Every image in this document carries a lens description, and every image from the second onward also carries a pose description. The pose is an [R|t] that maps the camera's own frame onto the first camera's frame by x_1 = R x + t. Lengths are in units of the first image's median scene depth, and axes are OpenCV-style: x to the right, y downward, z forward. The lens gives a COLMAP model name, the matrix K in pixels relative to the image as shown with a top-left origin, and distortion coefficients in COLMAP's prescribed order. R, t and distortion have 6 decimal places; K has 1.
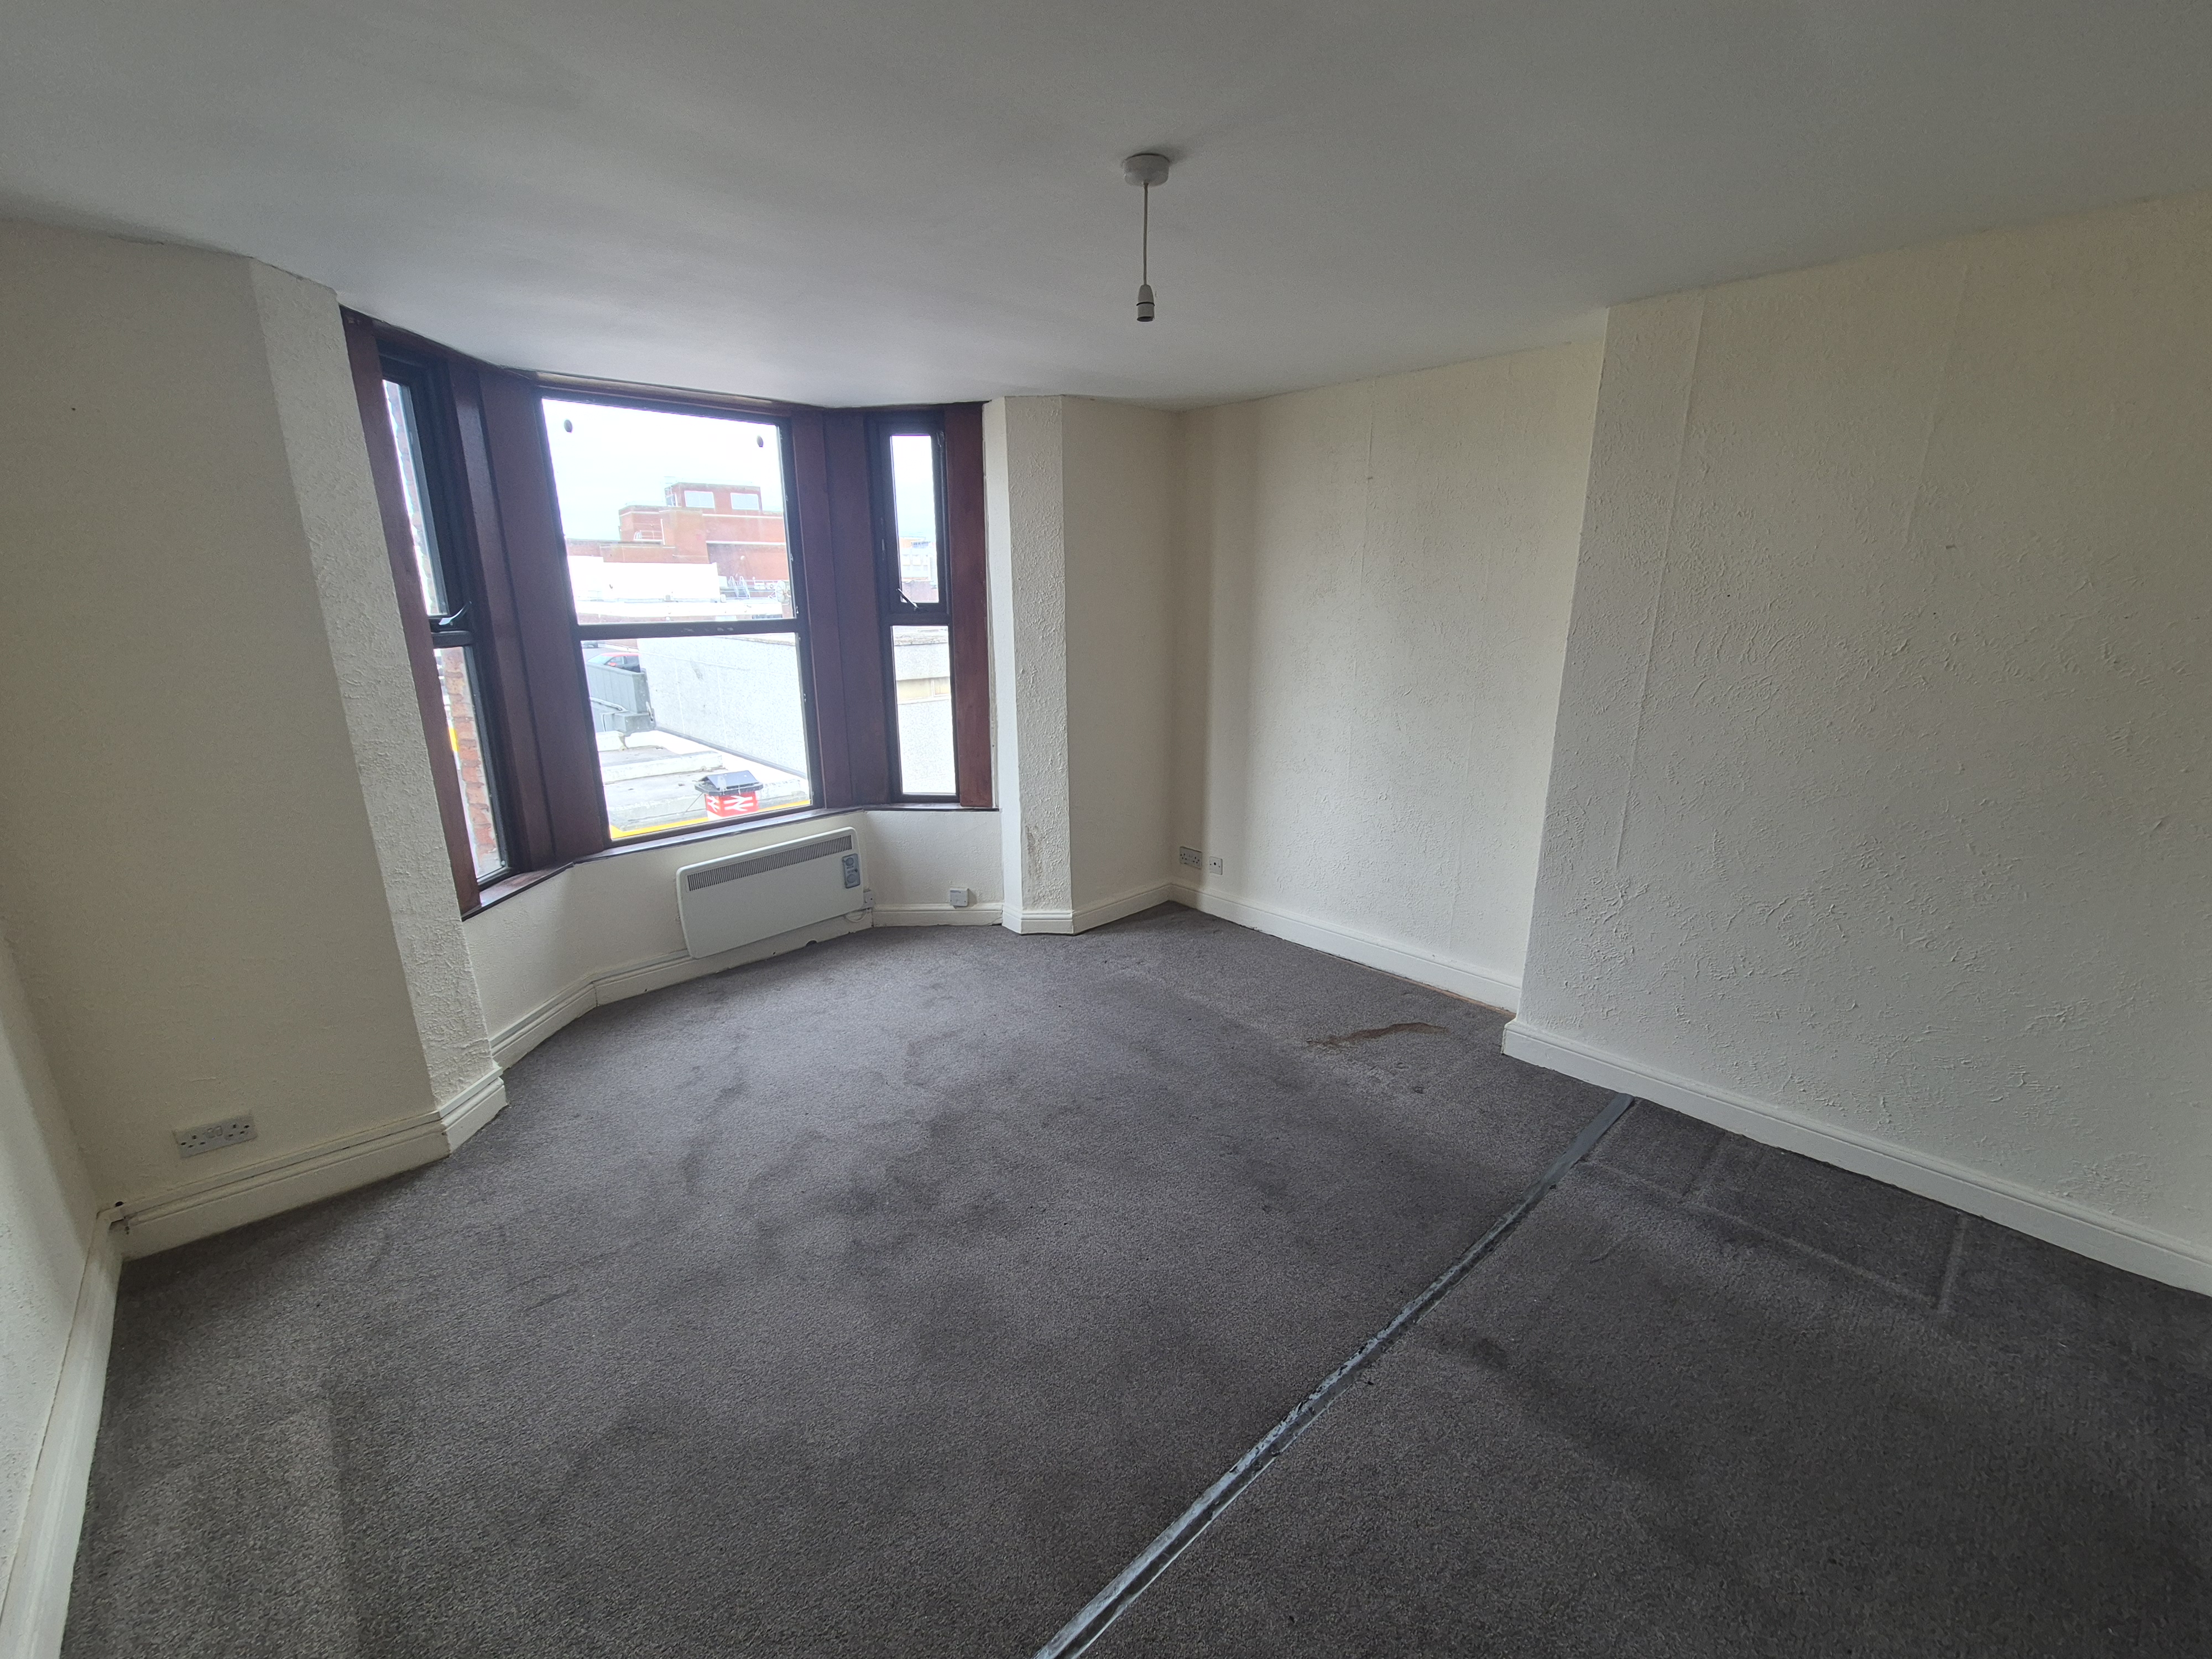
lens RADIAL K [[904.7, 0, 1111.9], [0, 904.7, 840.2], [0, 0, 1]] dist [0.000183, -0.000248]
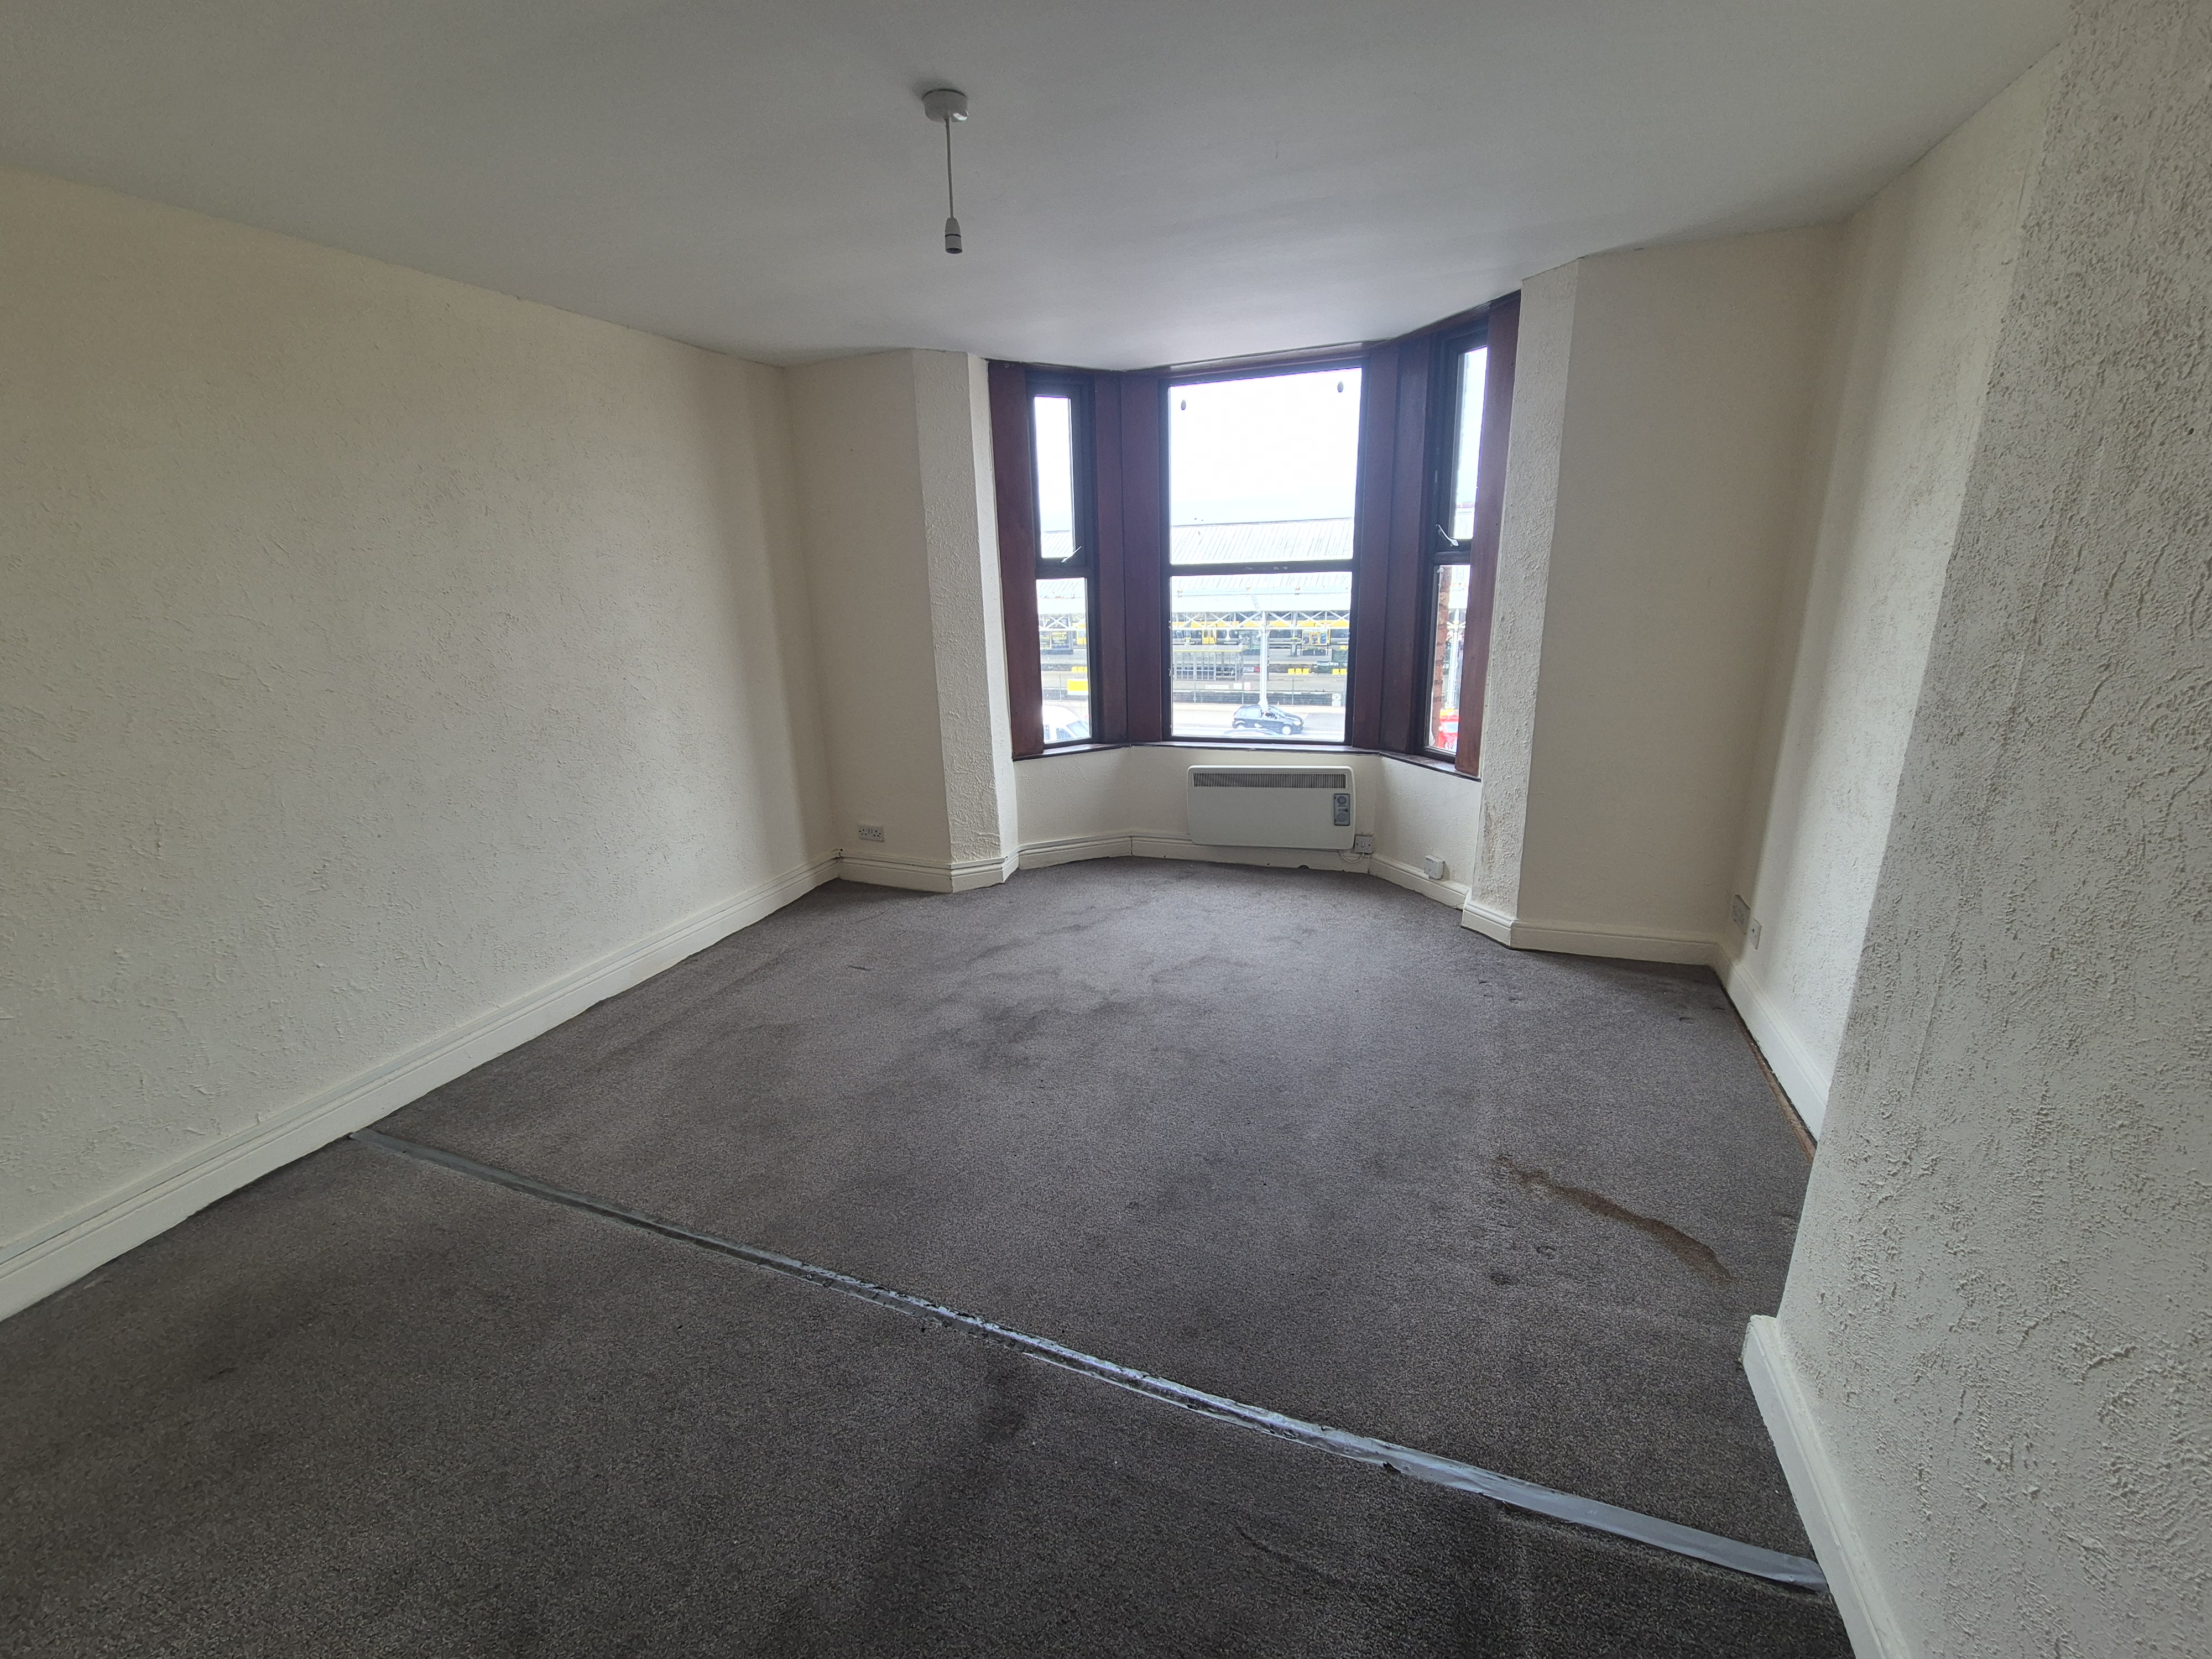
lens RADIAL K [[904.7, 0, 1111.9], [0, 904.7, 840.2], [0, 0, 1]] dist [0.000183, -0.000248]
pose [[0.443758, 0.253955, -0.859410, 0.583046], [-0.214193, 0.961267, 0.173455, -0.065571], [0.870173, 0.107107, 0.480965, 0.350630]]
